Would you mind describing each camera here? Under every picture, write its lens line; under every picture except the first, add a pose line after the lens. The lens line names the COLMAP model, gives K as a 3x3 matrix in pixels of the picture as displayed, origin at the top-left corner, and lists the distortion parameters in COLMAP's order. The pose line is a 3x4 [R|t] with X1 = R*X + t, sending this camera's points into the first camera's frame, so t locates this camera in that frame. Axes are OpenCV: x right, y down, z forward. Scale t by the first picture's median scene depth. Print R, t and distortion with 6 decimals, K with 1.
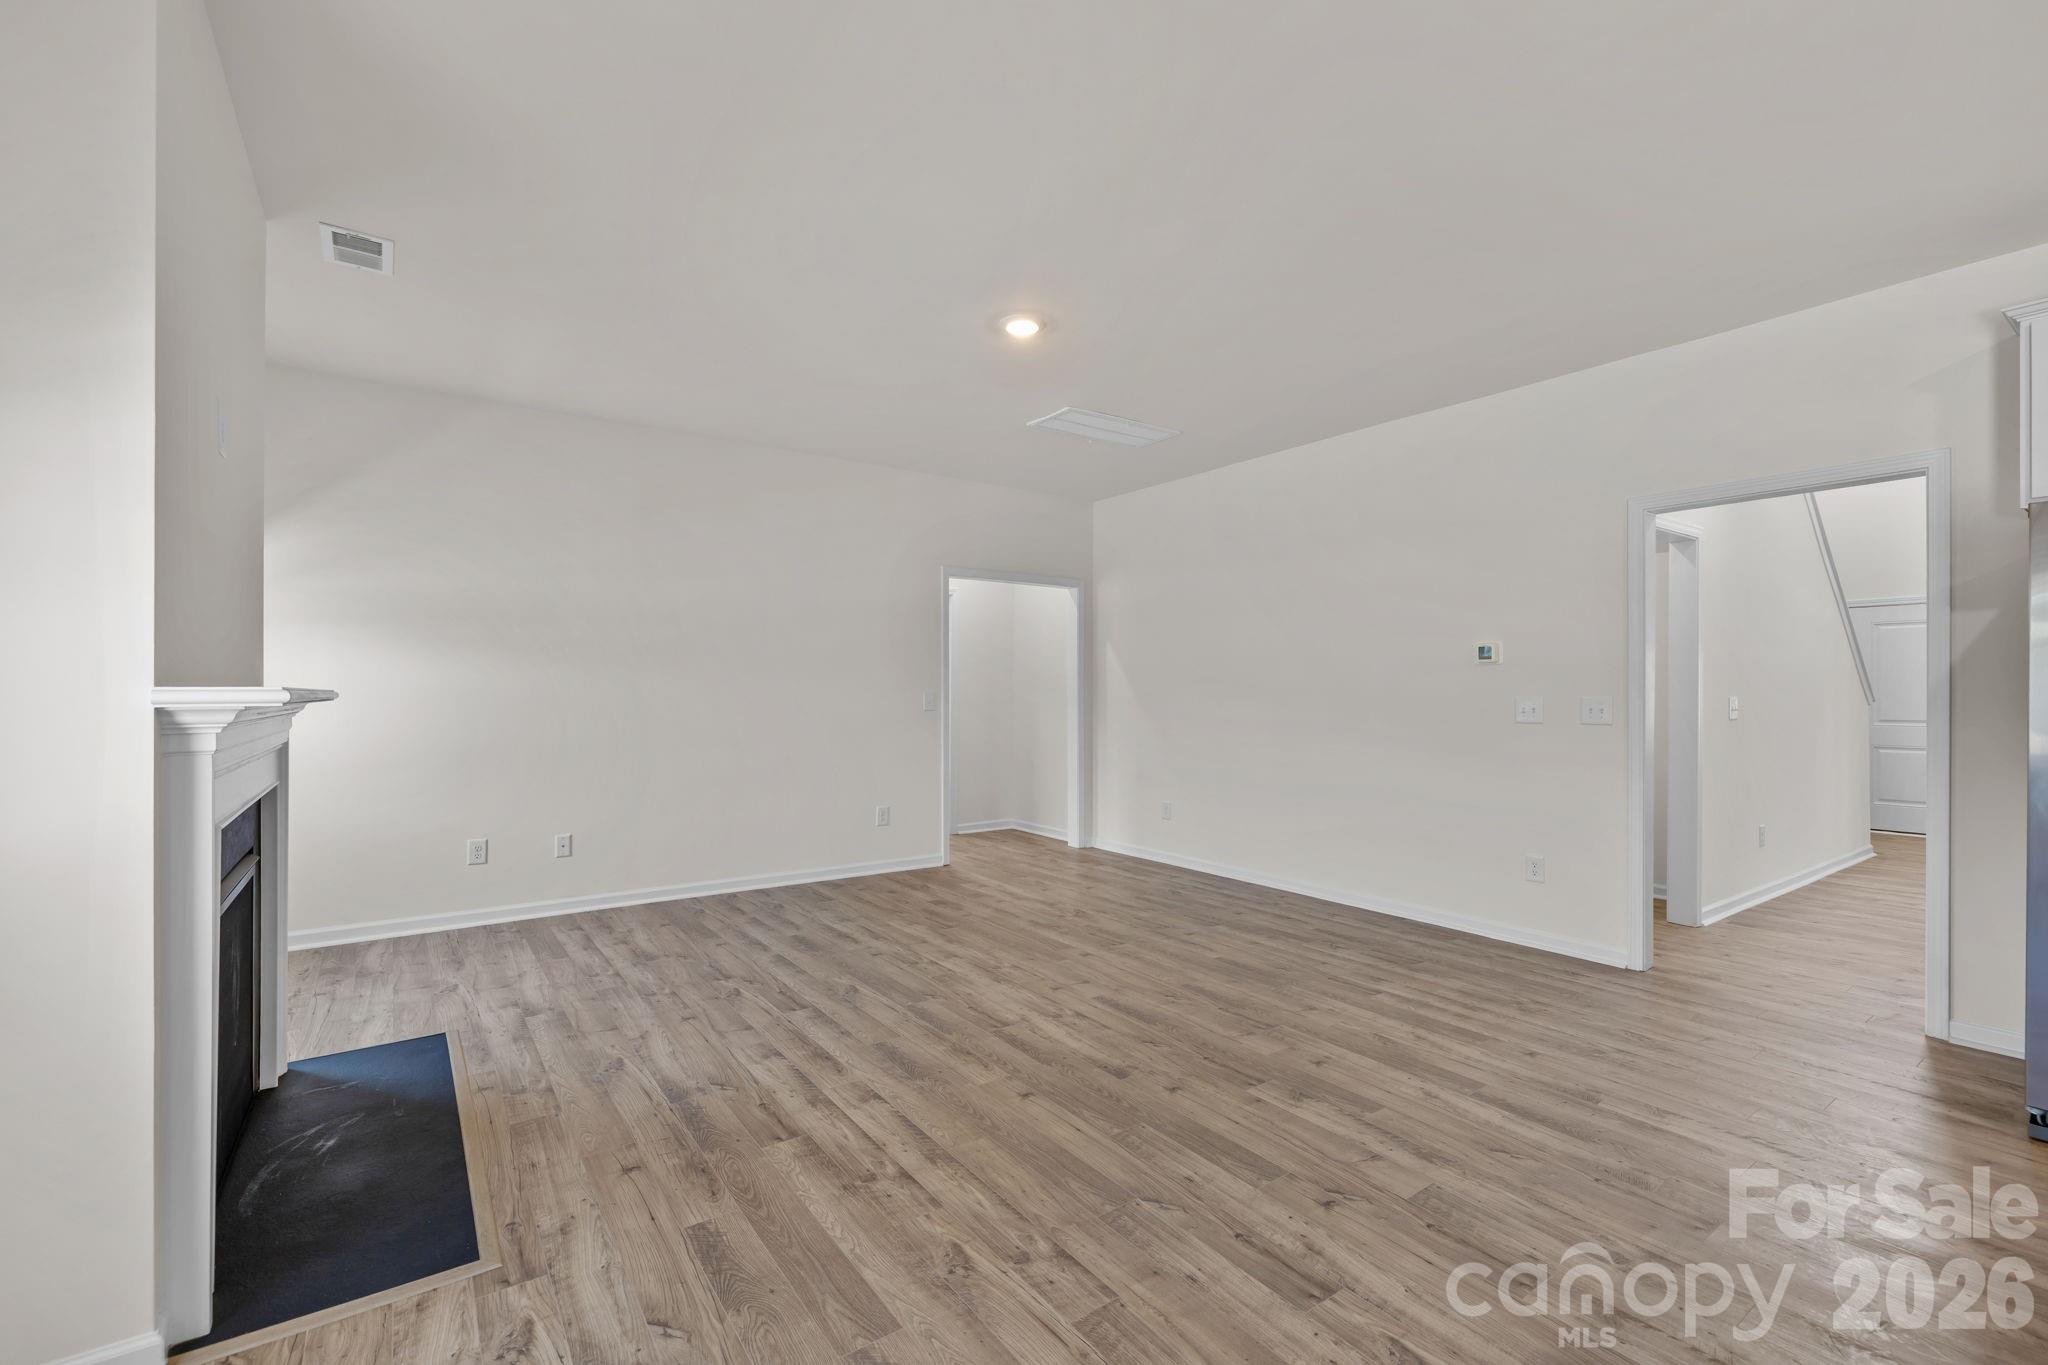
lens RADIAL K [[869.3, 0, 1005.8], [0, 869.3, 698.7], [0, 0, 1]] dist [-0.001143, -0.000152]
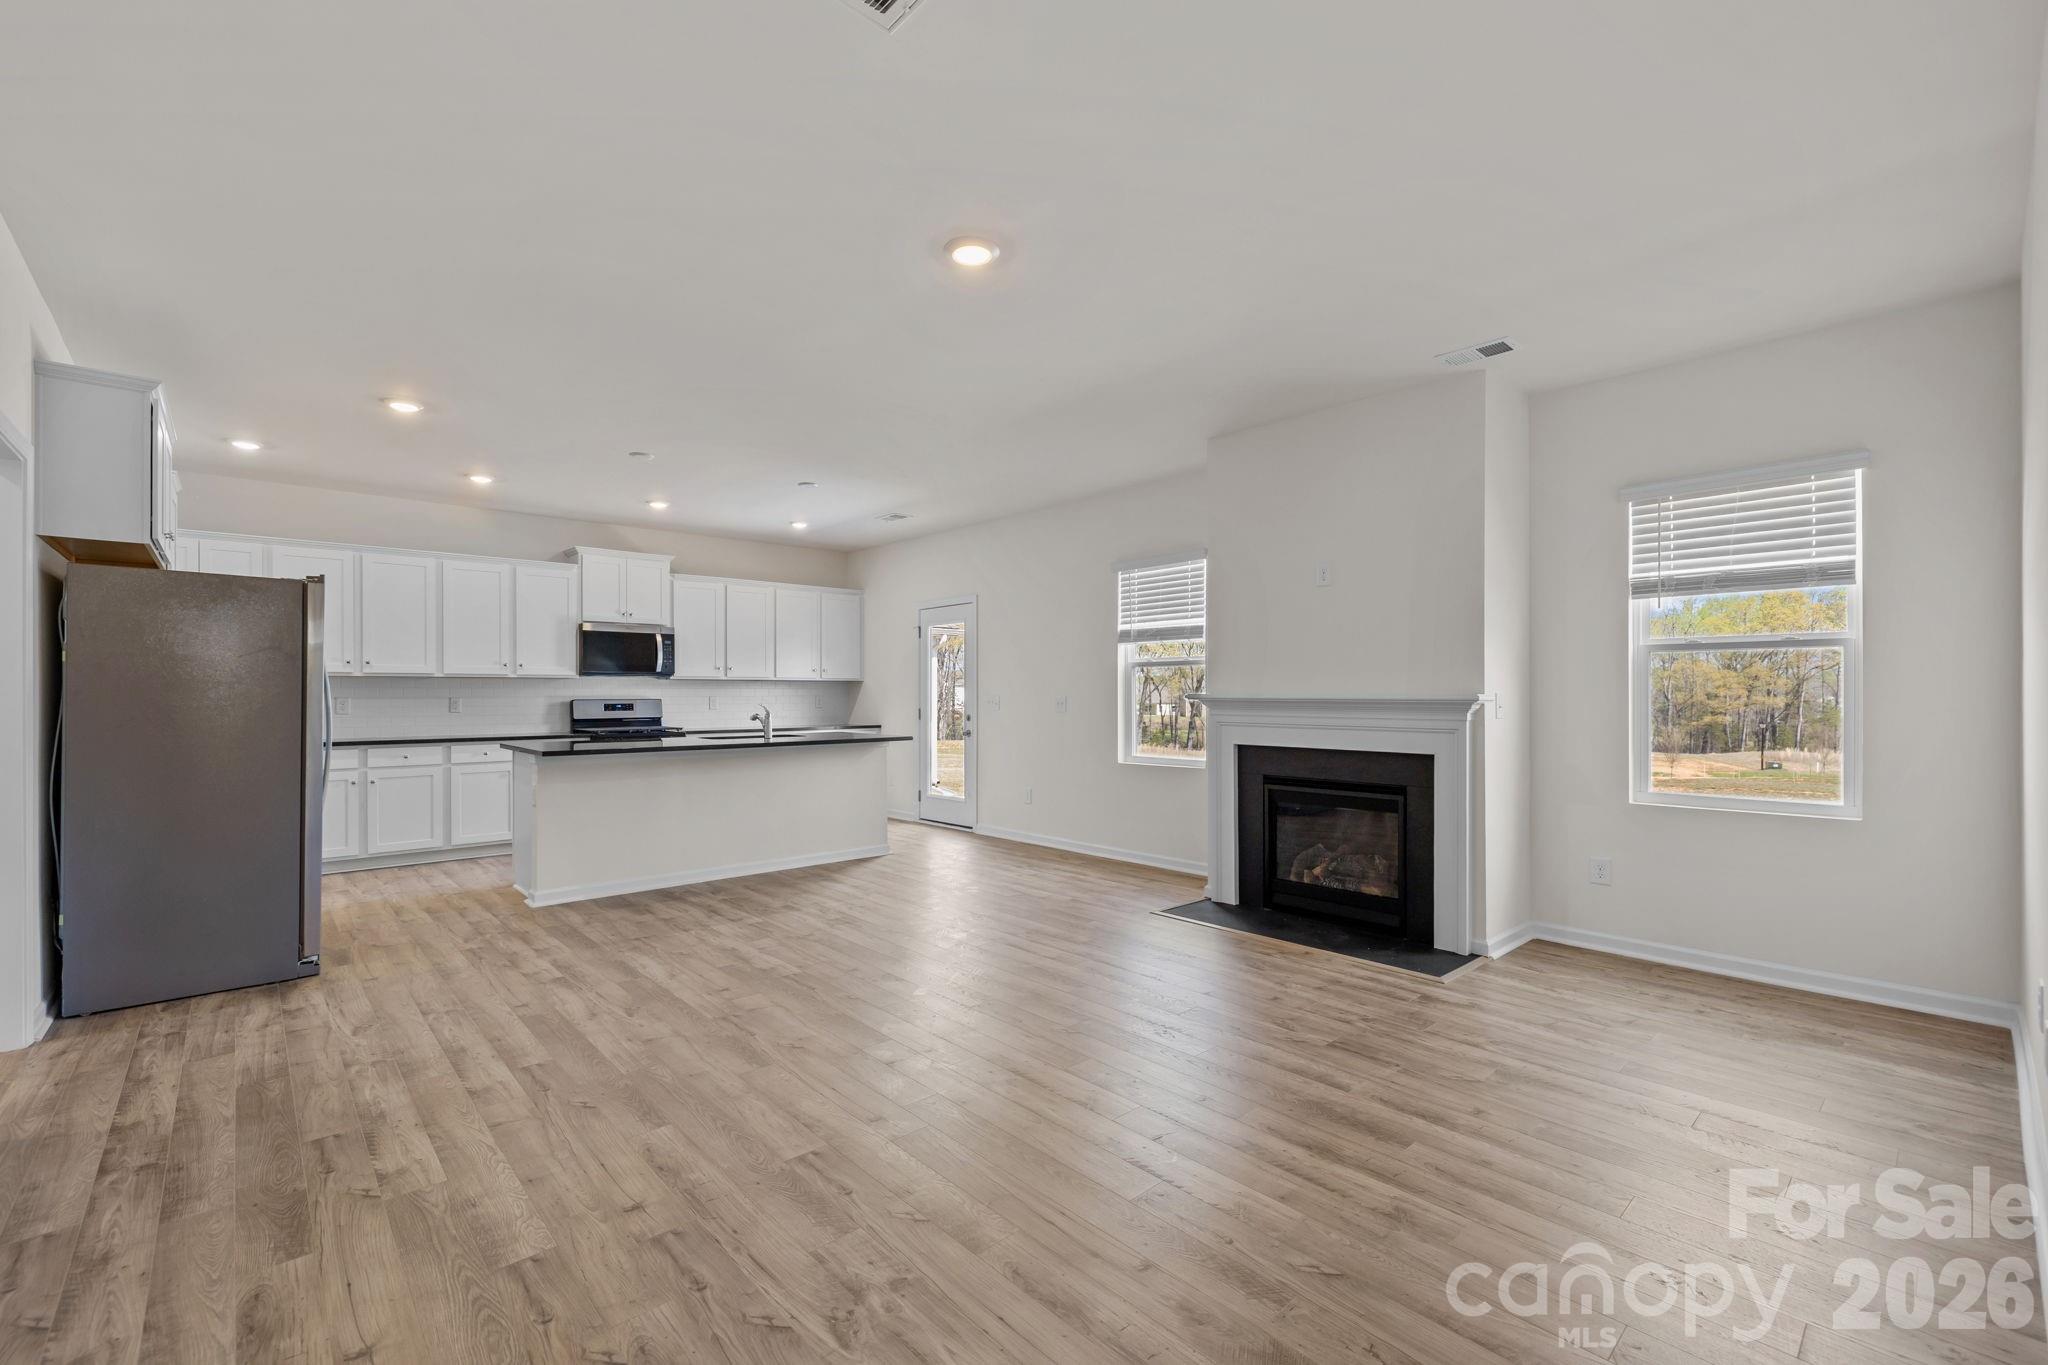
lens RADIAL K [[869.3, 0, 1012.3], [0, 869.3, 701.6], [0, 0, 1]] dist [-0.001143, -0.000152]
pose [[-0.992245, -0.002436, -0.124275, 0.087249], [-0.004199, 0.999894, 0.013932, -0.012423], [0.124228, 0.014346, -0.992150, 1.909030]]
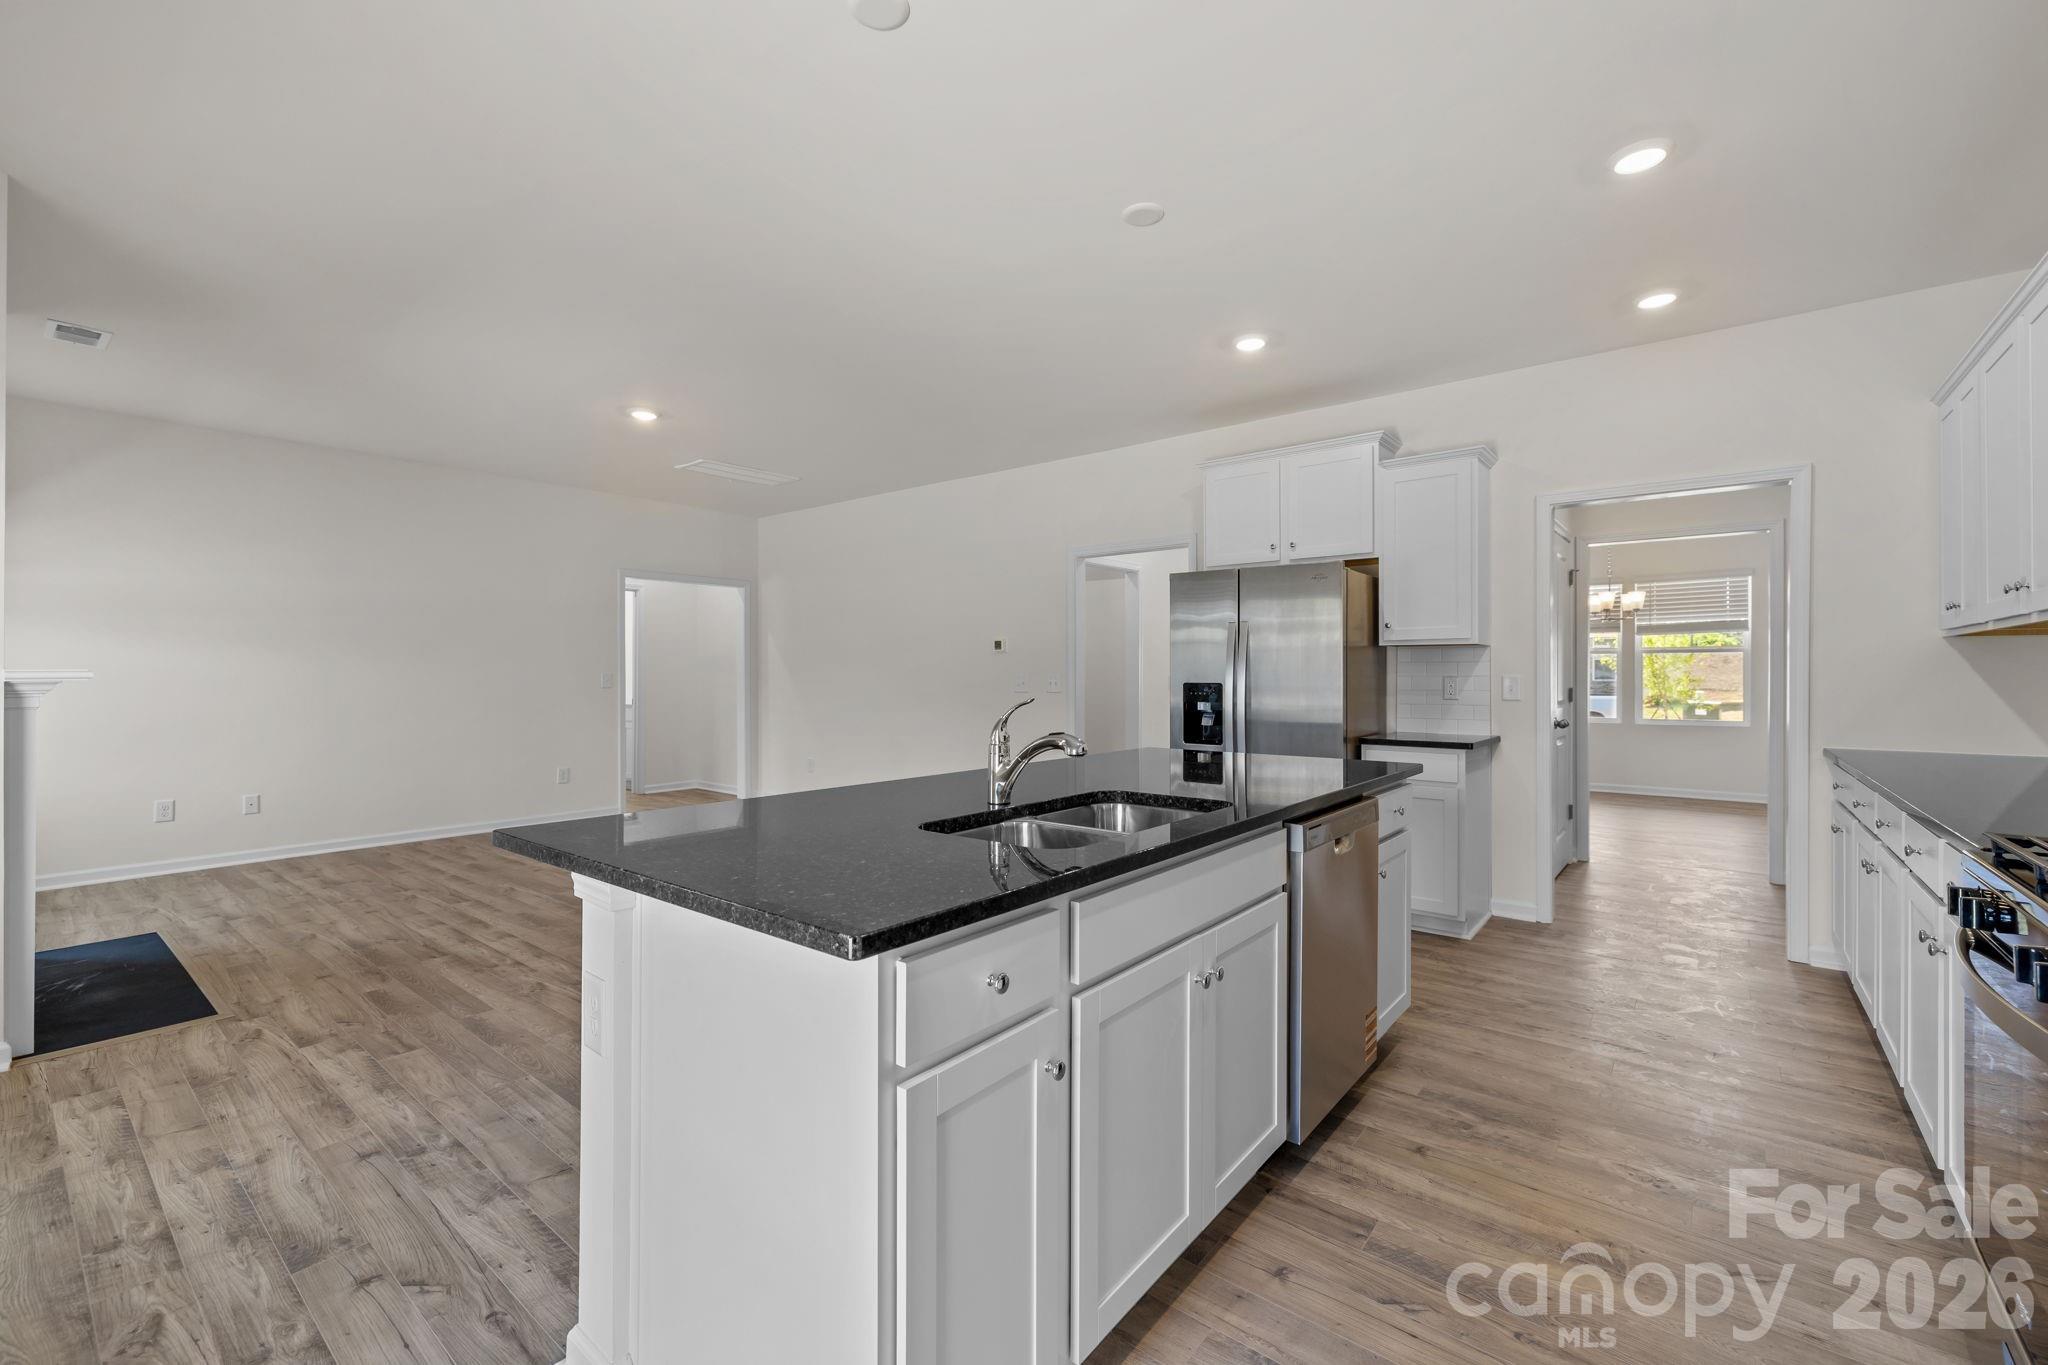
lens RADIAL K [[869.3, 0, 1007.0], [0, 869.3, 674.0], [0, 0, 1]] dist [-0.001143, -0.000152]
pose [[0.964209, -0.002986, 0.265127, 0.221094], [0.004885, 0.999967, -0.006502, 0.007594], [-0.265098, 0.007565, 0.964192, -0.542731]]
